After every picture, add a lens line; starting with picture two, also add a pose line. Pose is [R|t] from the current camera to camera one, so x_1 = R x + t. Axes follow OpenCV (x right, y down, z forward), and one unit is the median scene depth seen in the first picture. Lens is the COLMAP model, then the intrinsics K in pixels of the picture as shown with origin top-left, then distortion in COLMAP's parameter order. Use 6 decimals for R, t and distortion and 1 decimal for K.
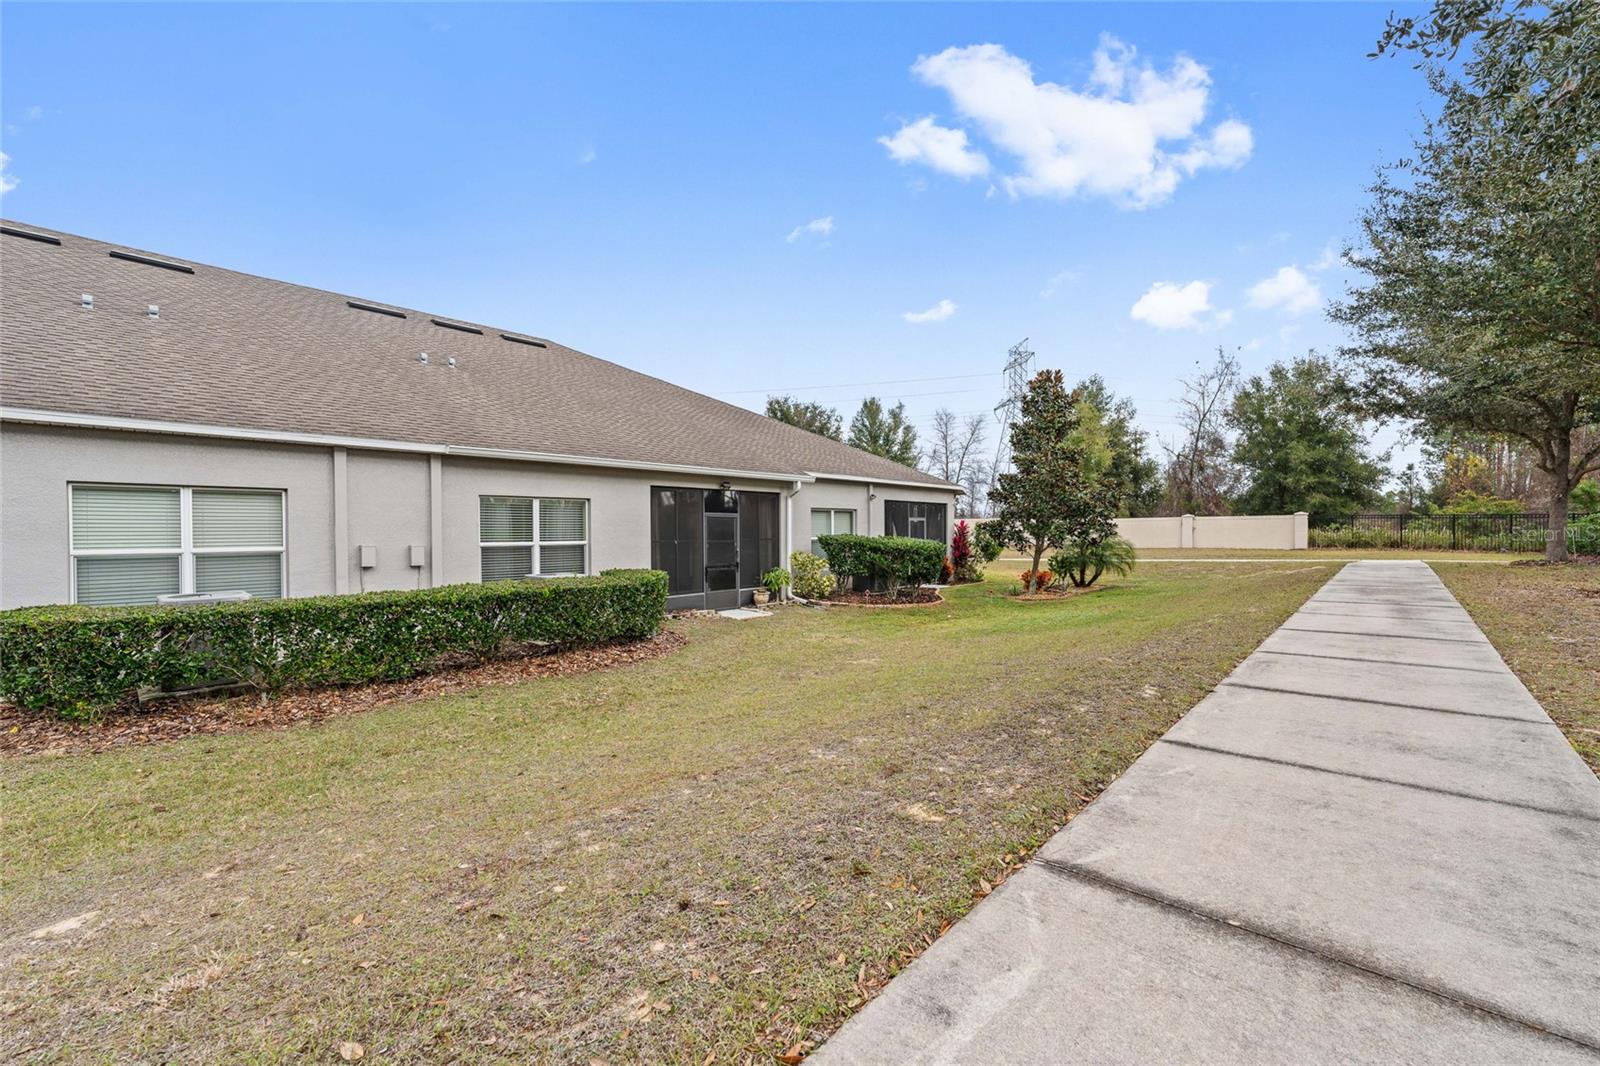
lens RADIAL K [[648.4, 0, 800.0], [0, 648.4, 533.0], [0, 0, 1]] dist [0.000157, 0.000005]
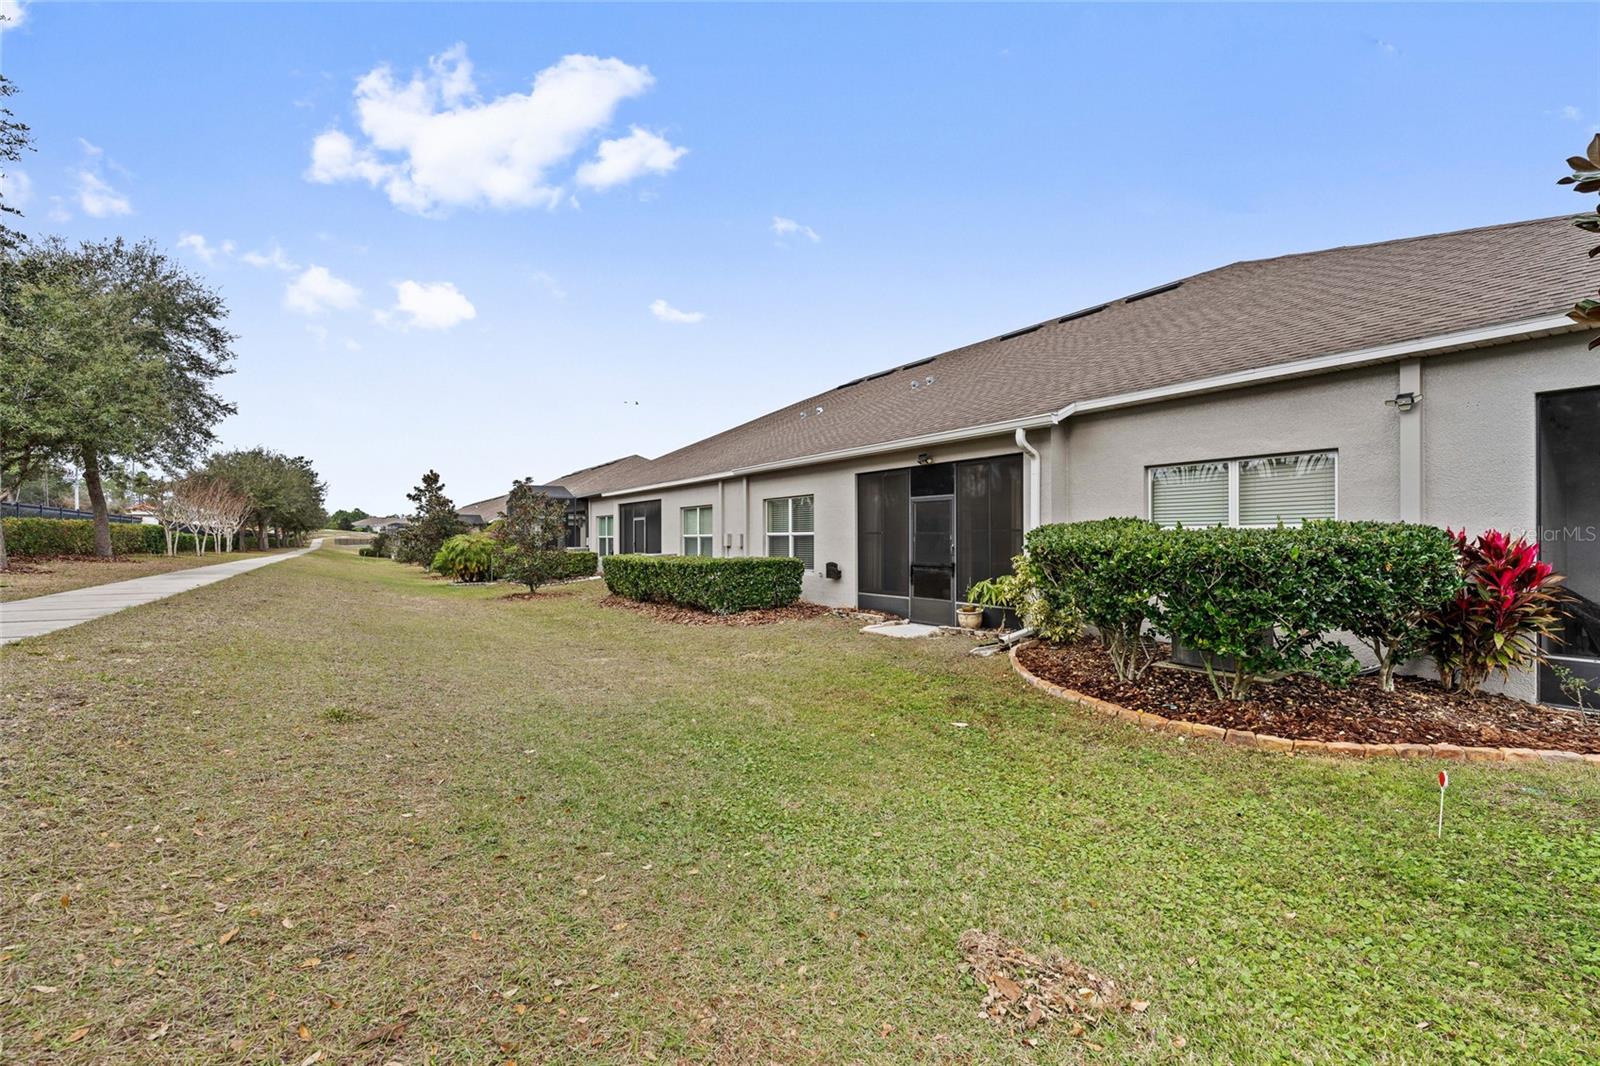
lens RADIAL K [[648.4, 0, 800.0], [0, 648.4, 533.0], [0, 0, 1]] dist [0.000157, 0.000005]
pose [[-0.238911, 0.015217, -0.970922, 0.768195], [0.017708, 0.999779, 0.011312, 0.001128], [0.970880, -0.014490, -0.239127, 1.220626]]
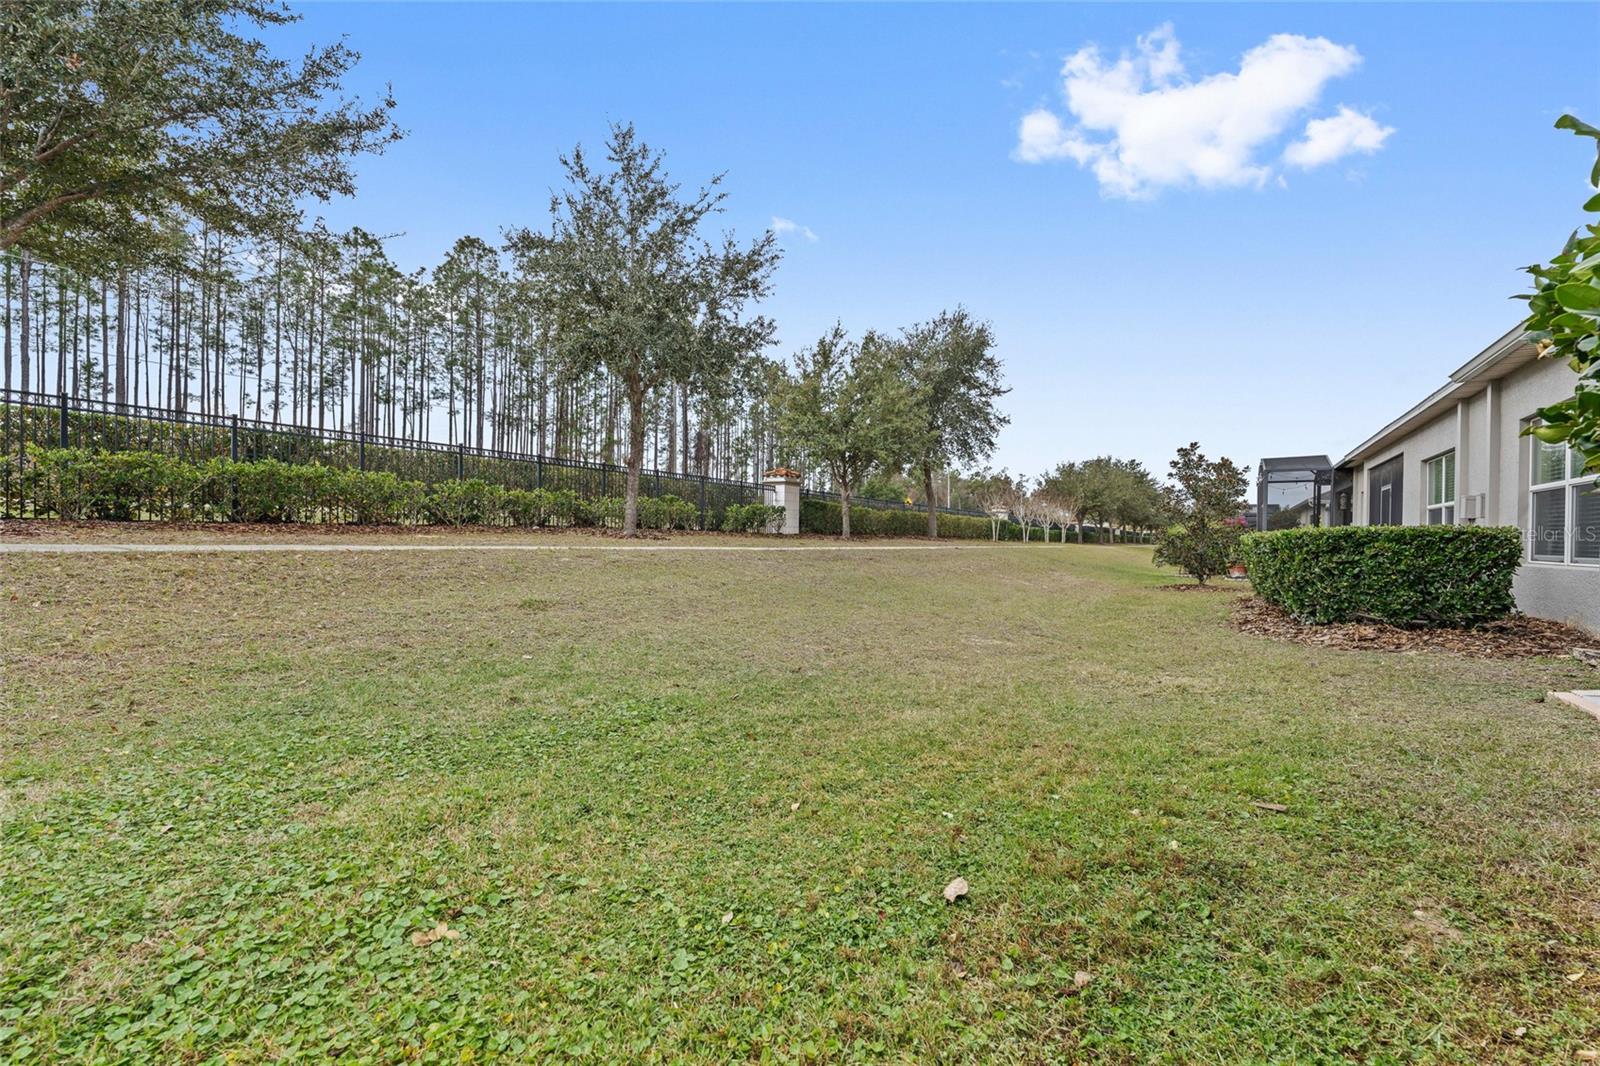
lens RADIAL K [[648.4, 0, 800.0], [0, 648.4, 533.0], [0, 0, 1]] dist [0.000157, 0.000005]
pose [[-0.987836, 0.015371, -0.154739, 0.341879], [0.017207, 0.999796, -0.010531, 0.055241], [0.154546, -0.013066, -0.987899, 1.364991]]
